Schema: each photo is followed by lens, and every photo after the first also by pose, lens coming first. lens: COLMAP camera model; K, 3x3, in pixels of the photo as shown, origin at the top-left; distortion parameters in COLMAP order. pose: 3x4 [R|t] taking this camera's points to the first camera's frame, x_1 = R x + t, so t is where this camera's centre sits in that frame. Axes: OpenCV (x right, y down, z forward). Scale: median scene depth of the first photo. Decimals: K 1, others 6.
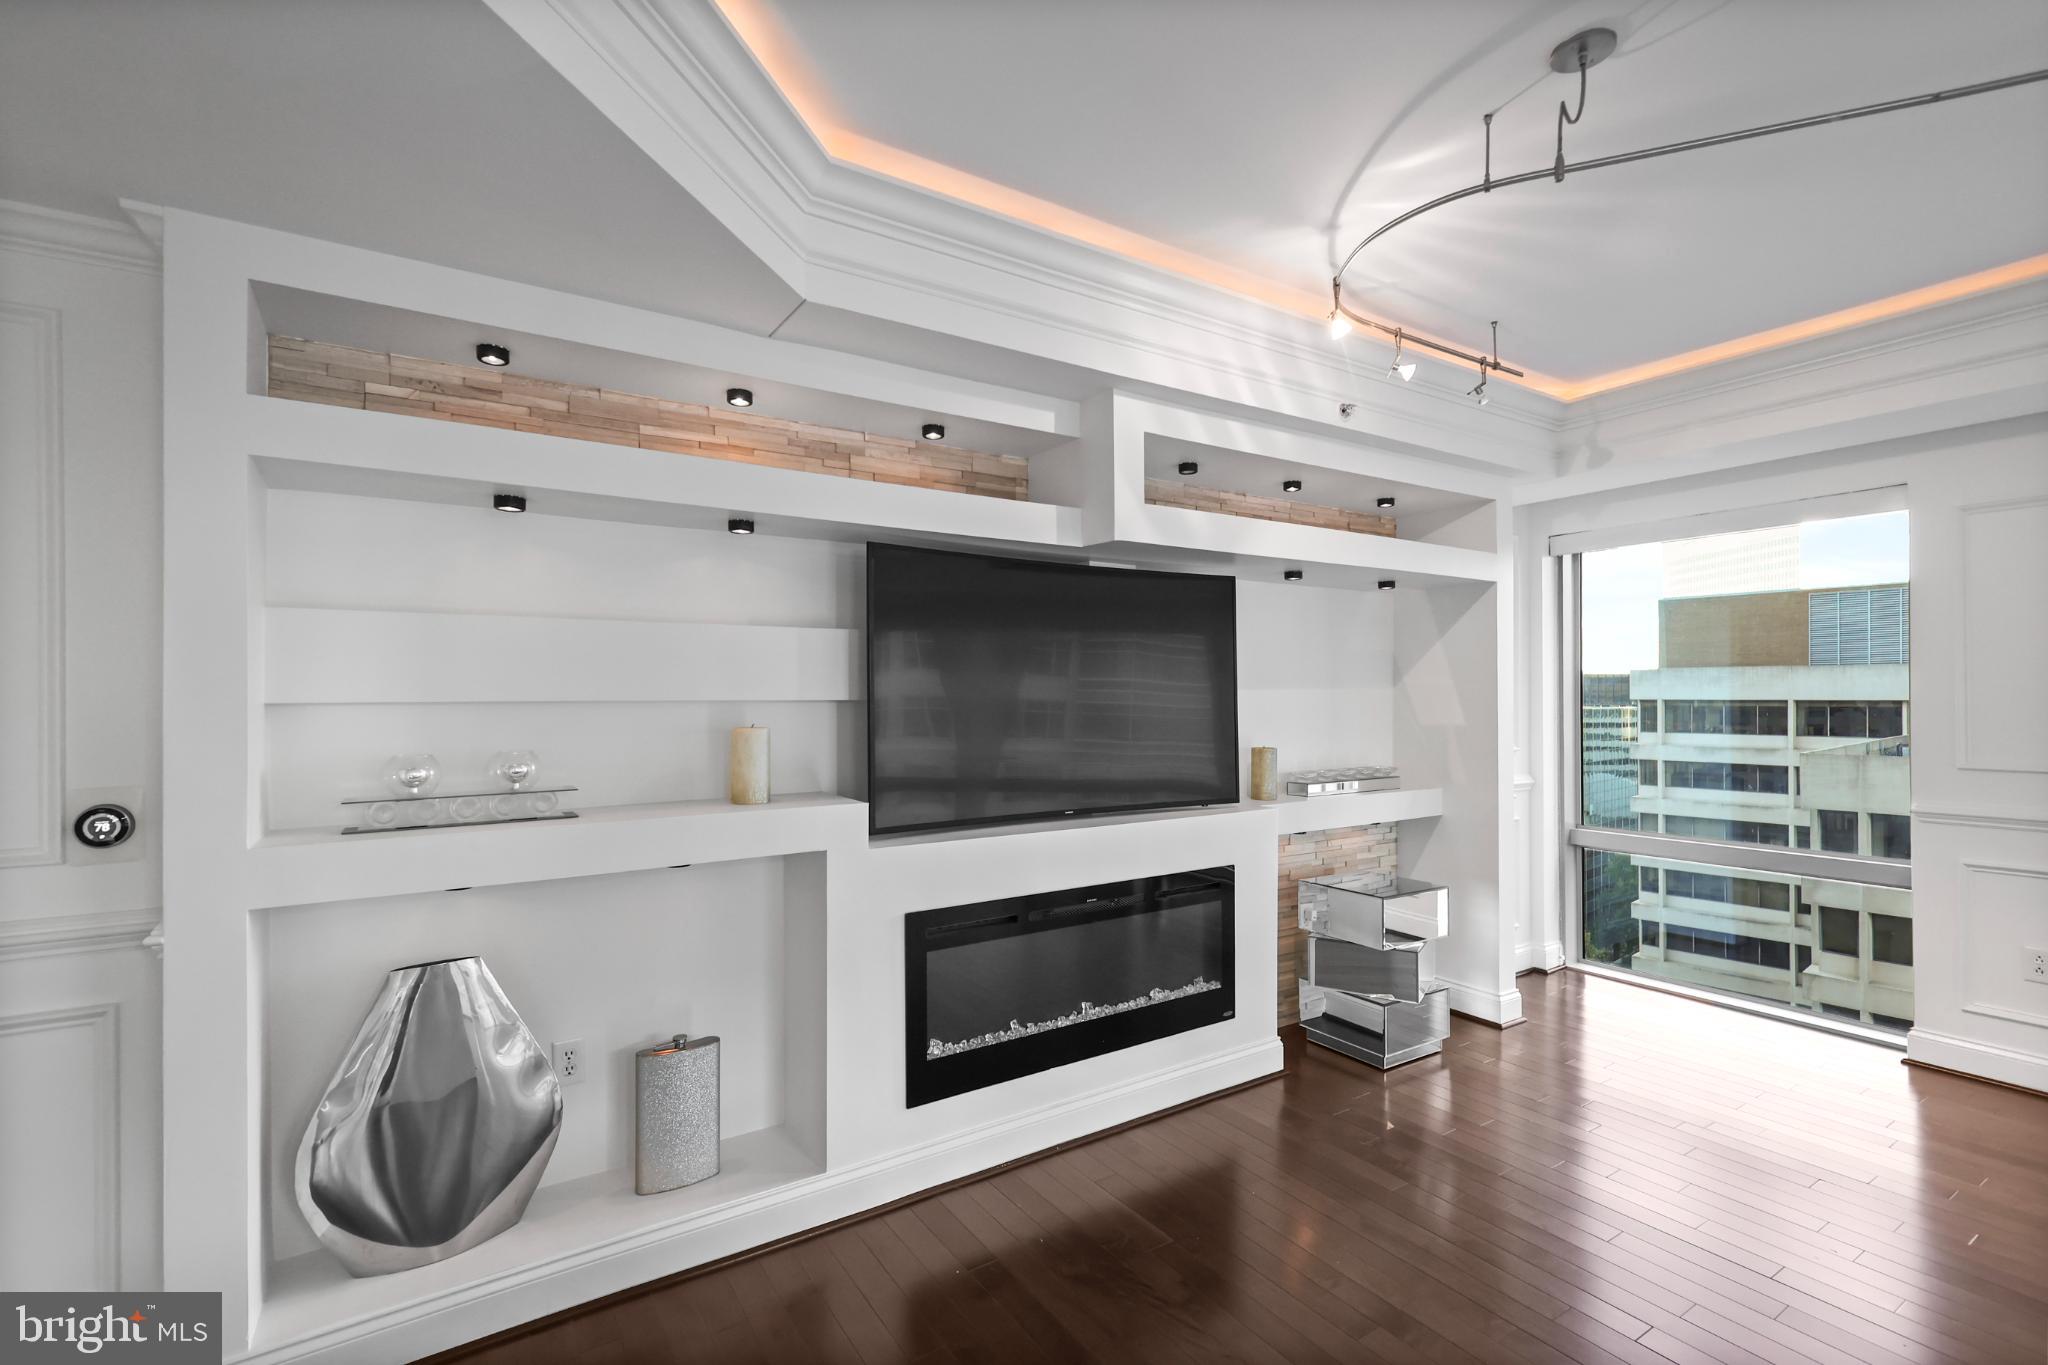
lens RADIAL K [[895.9, 0, 1014.5], [0, 895.9, 687.9], [0, 0, 1]] dist [0.005443, -0.001889]
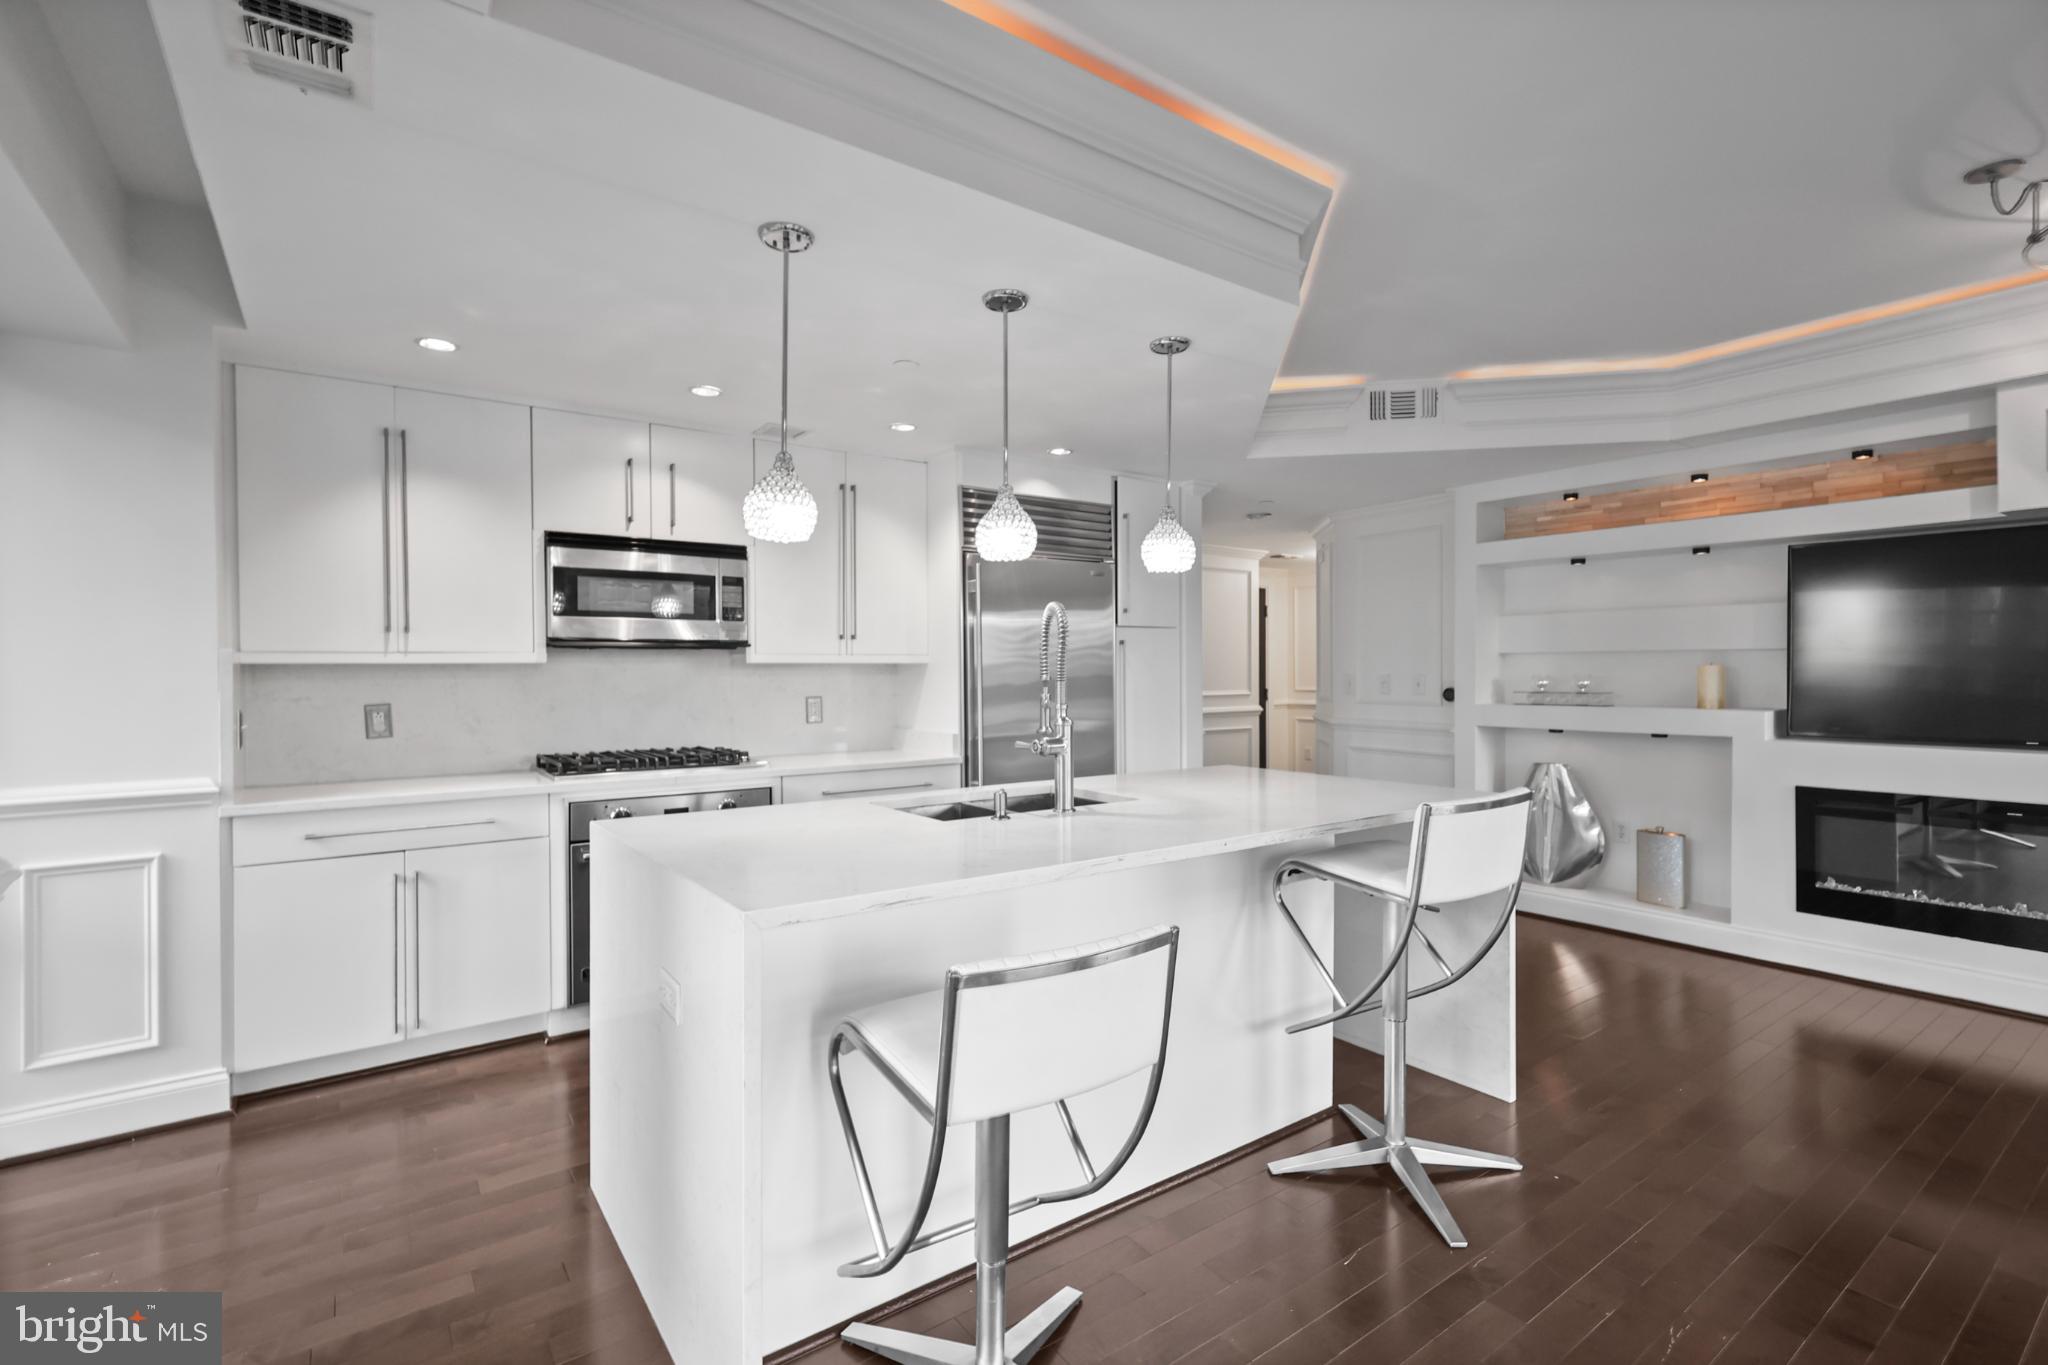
lens RADIAL K [[895.9, 0, 1013.2], [0, 895.9, 688.1], [0, 0, 1]] dist [0.005443, -0.001889]
pose [[0.038422, 0.023698, -0.998981, 1.591474], [0.009204, 0.999668, 0.024069, 0.038250], [0.999219, -0.010119, 0.038191, -0.476119]]
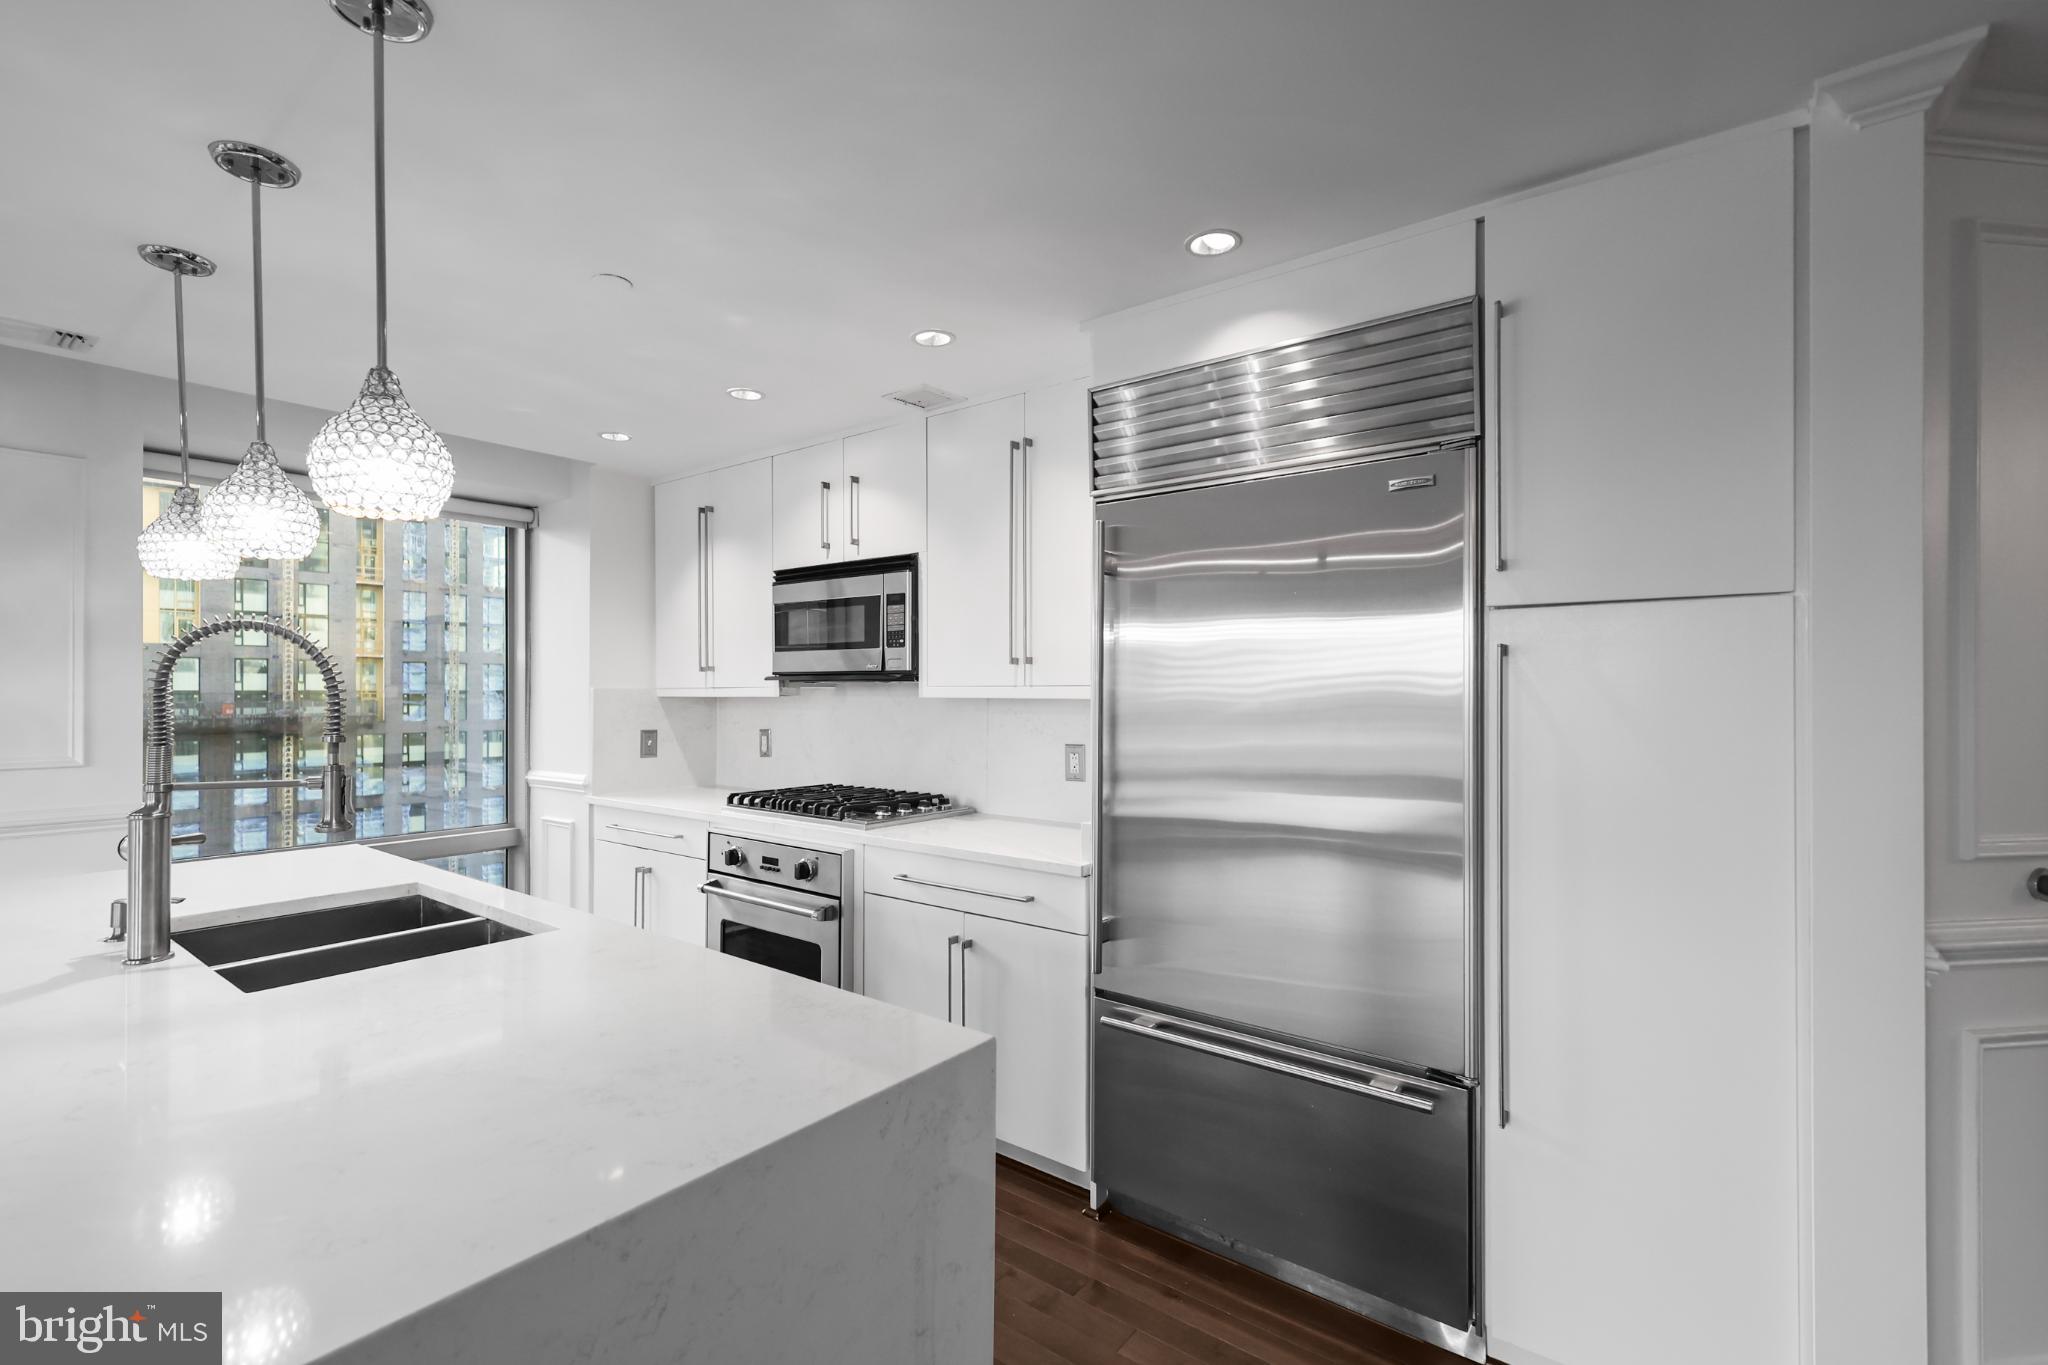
lens RADIAL K [[895.9, 0, 1044.1], [0, 895.9, 695.2], [0, 0, 1]] dist [0.005443, -0.001889]
pose [[-0.935530, 0.001458, -0.353245, 0.099824], [0.001014, 0.999998, 0.001442, 0.019634], [0.353246, 0.000990, -0.935530, 0.483456]]
